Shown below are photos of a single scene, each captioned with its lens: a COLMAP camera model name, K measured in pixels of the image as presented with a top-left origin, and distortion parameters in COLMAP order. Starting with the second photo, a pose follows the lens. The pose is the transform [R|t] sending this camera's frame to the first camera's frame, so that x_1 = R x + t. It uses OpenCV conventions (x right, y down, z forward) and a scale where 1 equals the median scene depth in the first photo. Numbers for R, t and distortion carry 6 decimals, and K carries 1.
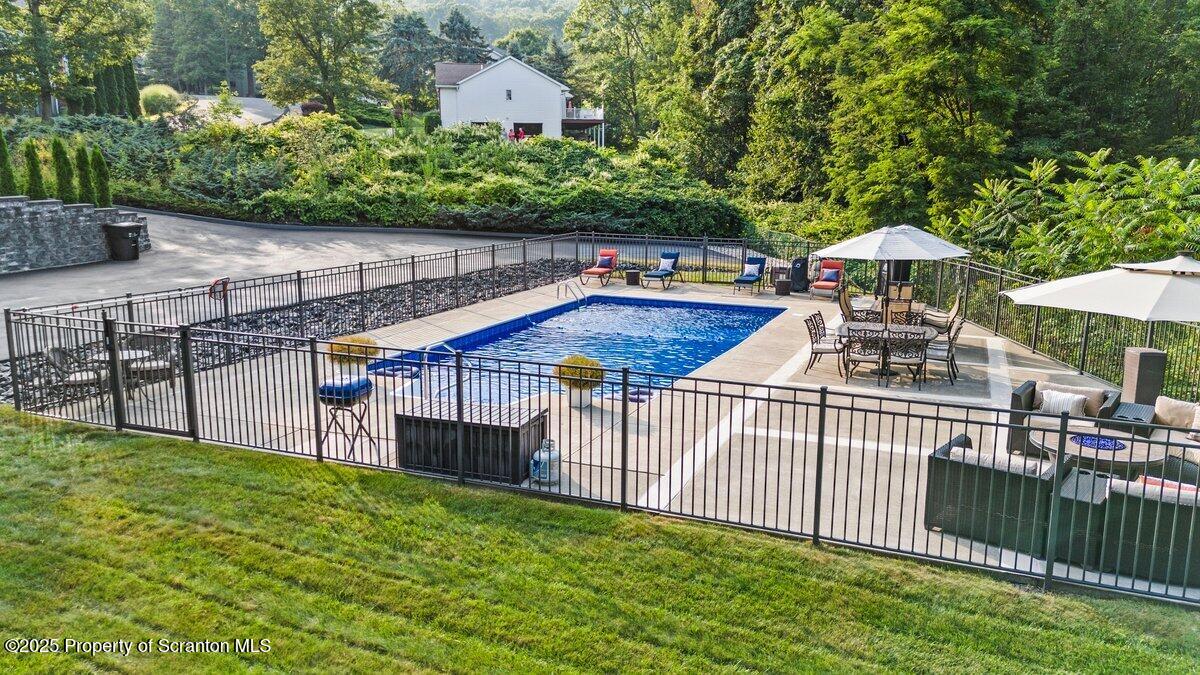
lens RADIAL K [[900.6, 0, 596.1], [0, 900.6, 338.2], [0, 0, 1]] dist [0.057872, -0.006006]
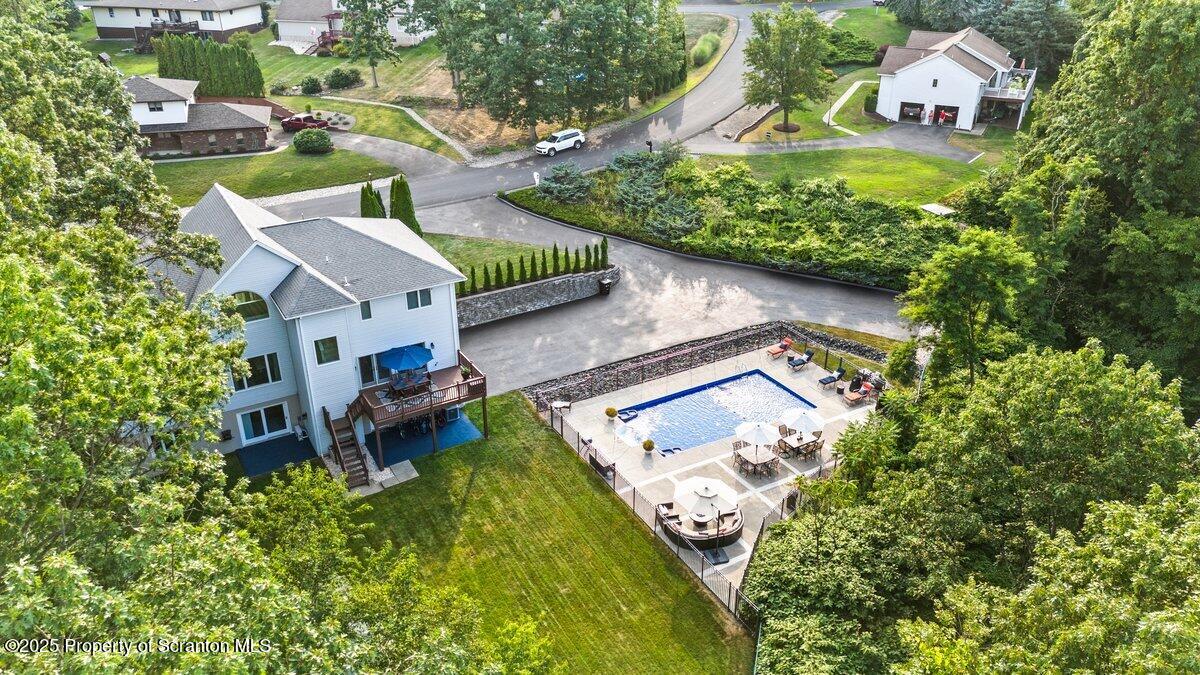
lens RADIAL K [[900.6, 0, 602.6], [0, 900.6, 335.6], [0, 0, 1]] dist [0.057872, -0.006006]
pose [[0.806224, 0.268135, -0.527358, 0.883467], [-0.114890, 0.945385, 0.305037, -0.797486], [0.580347, -0.185340, 0.792998, -1.062376]]
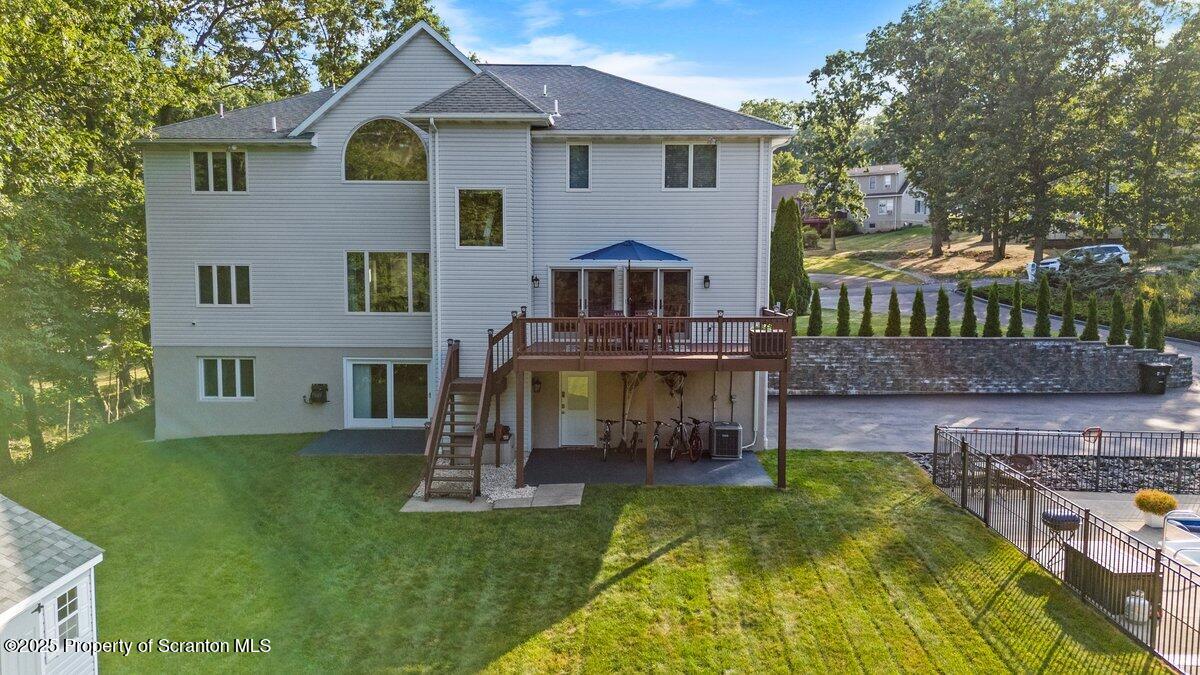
lens RADIAL K [[900.6, 0, 595.8], [0, 900.6, 335.9], [0, 0, 1]] dist [0.057872, -0.006006]
pose [[0.366235, 0.088221, -0.926331, 0.356644], [-0.181619, 0.983127, 0.021825, -0.059191], [0.912626, 0.160246, 0.376077, -0.139702]]
